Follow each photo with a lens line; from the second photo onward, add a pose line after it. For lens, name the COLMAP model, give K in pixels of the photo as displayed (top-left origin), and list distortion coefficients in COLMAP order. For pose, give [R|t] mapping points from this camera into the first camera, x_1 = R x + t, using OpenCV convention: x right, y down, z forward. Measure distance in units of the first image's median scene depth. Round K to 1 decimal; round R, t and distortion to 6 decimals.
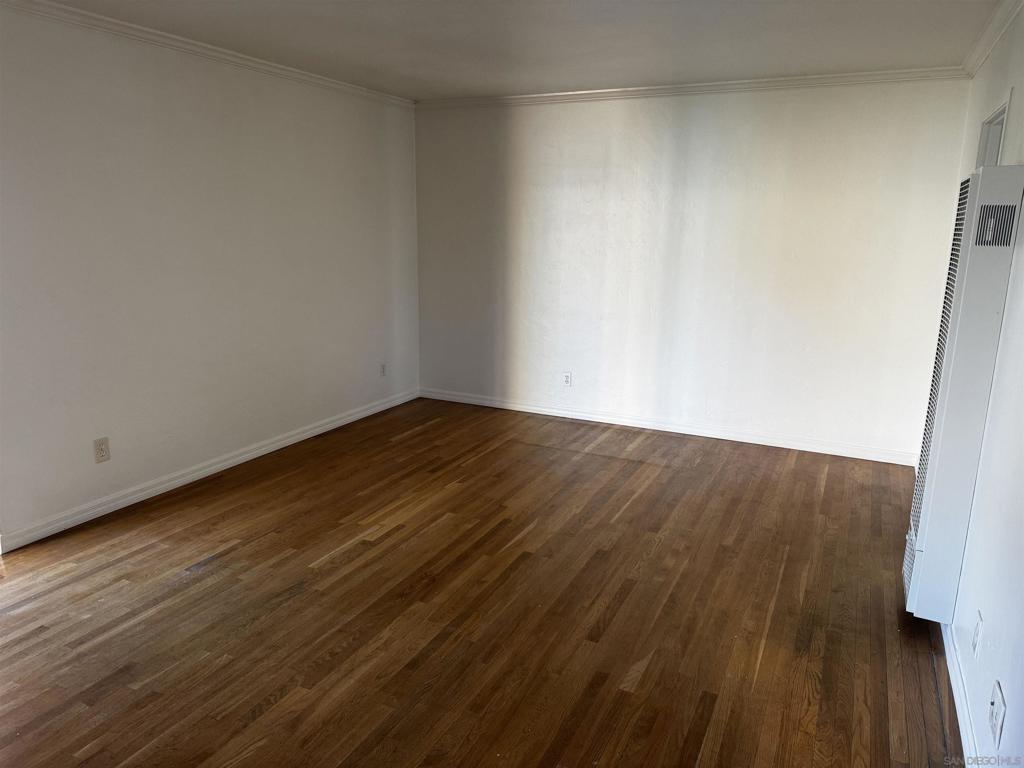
lens RADIAL K [[722.2, 0, 515.3], [0, 722.2, 381.7], [0, 0, 1]] dist [0.017537, -0.029206]
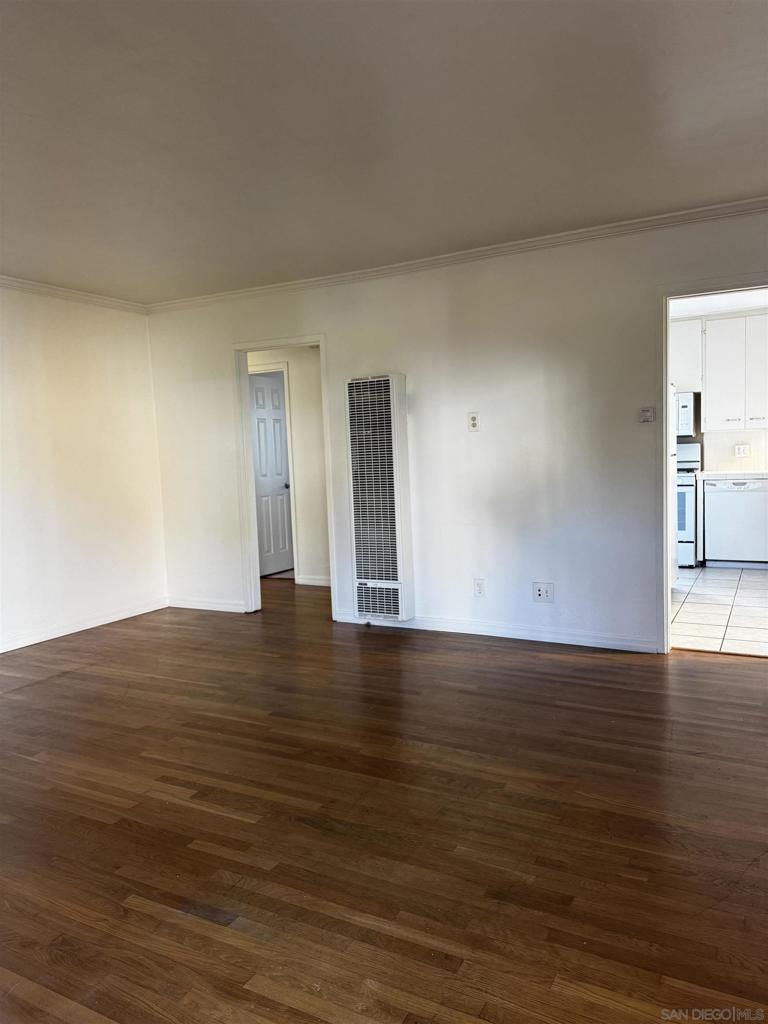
lens RADIAL K [[722.2, 0, 383.9], [0, 722.2, 514.4], [0, 0, 1]] dist [0.017537, -0.029206]
pose [[0.053502, -0.114034, 0.992035, -0.917223], [0.259269, 0.960974, 0.096481, -0.084666], [-0.964322, 0.252042, 0.080979, 0.674824]]
